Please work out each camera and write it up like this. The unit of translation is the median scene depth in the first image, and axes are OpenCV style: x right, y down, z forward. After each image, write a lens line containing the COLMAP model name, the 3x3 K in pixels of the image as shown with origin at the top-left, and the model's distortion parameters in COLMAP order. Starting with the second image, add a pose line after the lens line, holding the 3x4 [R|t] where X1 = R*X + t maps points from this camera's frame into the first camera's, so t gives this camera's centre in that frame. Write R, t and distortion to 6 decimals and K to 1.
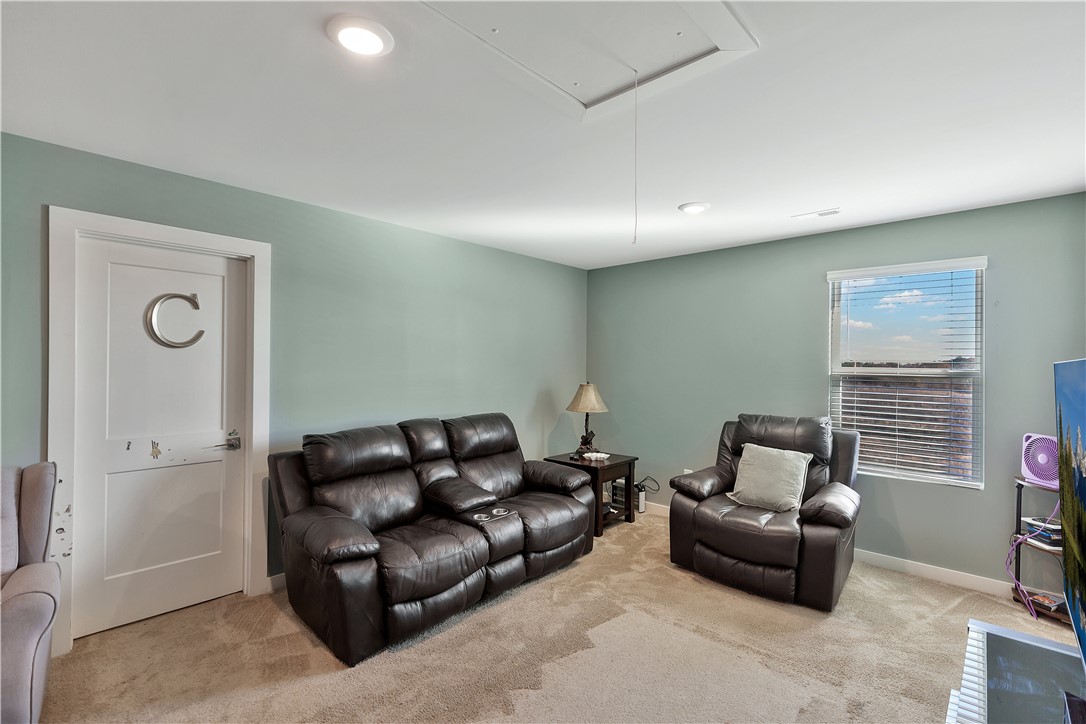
lens RADIAL K [[497.3, 0, 544.5], [0, 497.3, 363.4], [0, 0, 1]] dist [0.002125, 0.000160]
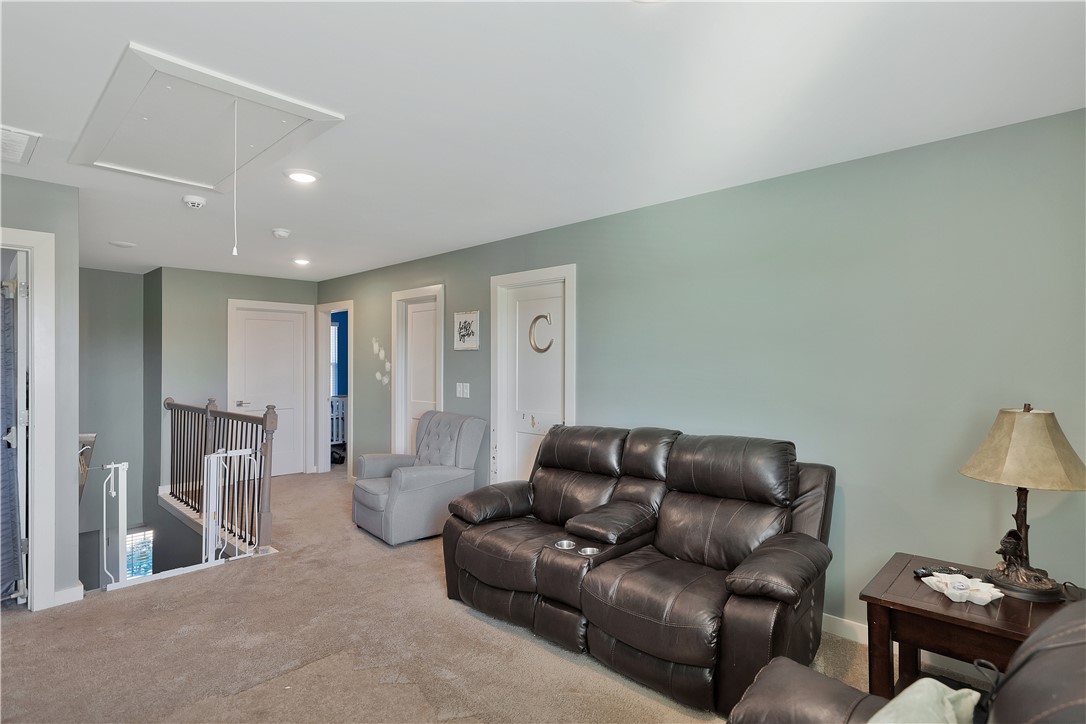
lens RADIAL K [[551.6, 0, 544.5], [0, 551.6, 358.7], [0, 0, 1]] dist [-0.000643, -0.000143]
pose [[-0.010764, -0.013868, -0.999846, 0.841458], [0.002031, 0.999901, -0.013891, 0.007434], [0.999940, -0.002180, -0.010735, 1.011826]]
